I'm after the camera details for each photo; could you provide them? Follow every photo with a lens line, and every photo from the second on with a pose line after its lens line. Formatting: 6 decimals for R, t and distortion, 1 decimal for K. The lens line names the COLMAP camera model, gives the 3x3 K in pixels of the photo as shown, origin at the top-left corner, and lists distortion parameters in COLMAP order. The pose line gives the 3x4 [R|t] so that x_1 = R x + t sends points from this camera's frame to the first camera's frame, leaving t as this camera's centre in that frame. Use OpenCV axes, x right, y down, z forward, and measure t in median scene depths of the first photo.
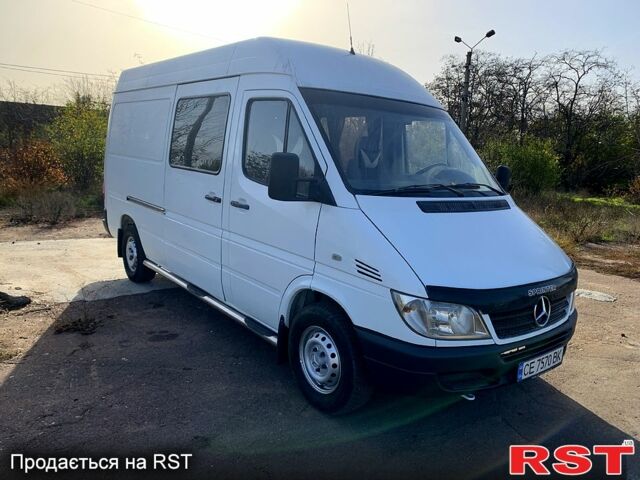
lens RADIAL K [[490.8, 0, 329.5], [0, 490.8, 243.2], [0, 0, 1]] dist [0.006797, -0.001664]
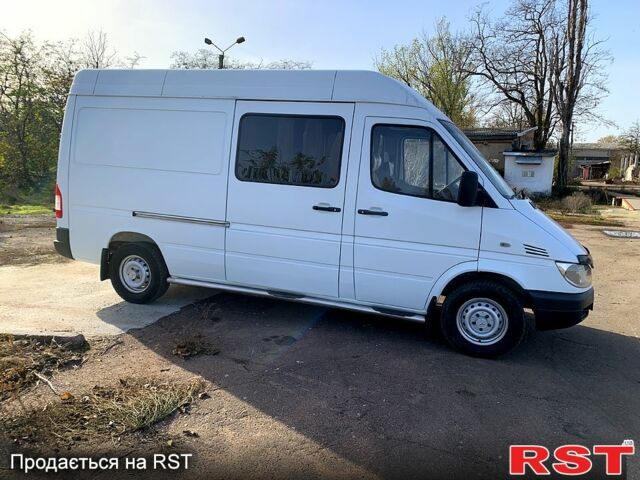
lens RADIAL K [[490.8, 0, 318.9], [0, 490.8, 238.7], [0, 0, 1]] dist [0.006797, -0.001664]
pose [[0.849543, -0.089953, 0.519794, -0.908051], [0.089684, 0.995638, 0.025722, -0.056475], [-0.519840, 0.024765, 0.853904, 0.054997]]
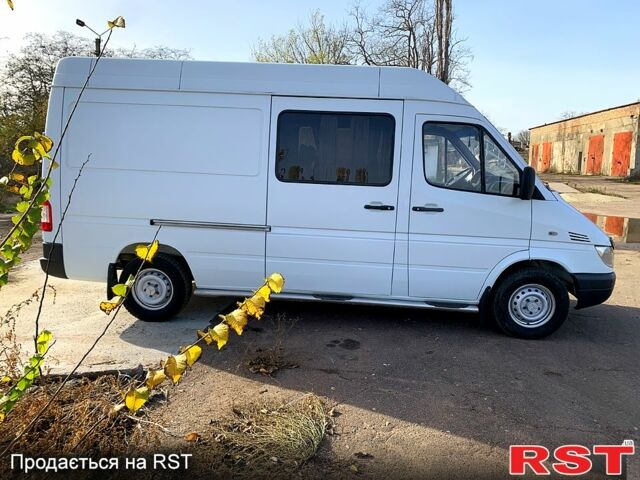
lens RADIAL K [[490.8, 0, 317.7], [0, 490.8, 238.9], [0, 0, 1]] dist [0.006797, -0.001664]
pose [[0.686723, -0.148727, 0.711542, -1.224861], [0.137494, 0.987752, 0.073763, -0.130473], [-0.713798, 0.047178, 0.698761, 0.350634]]
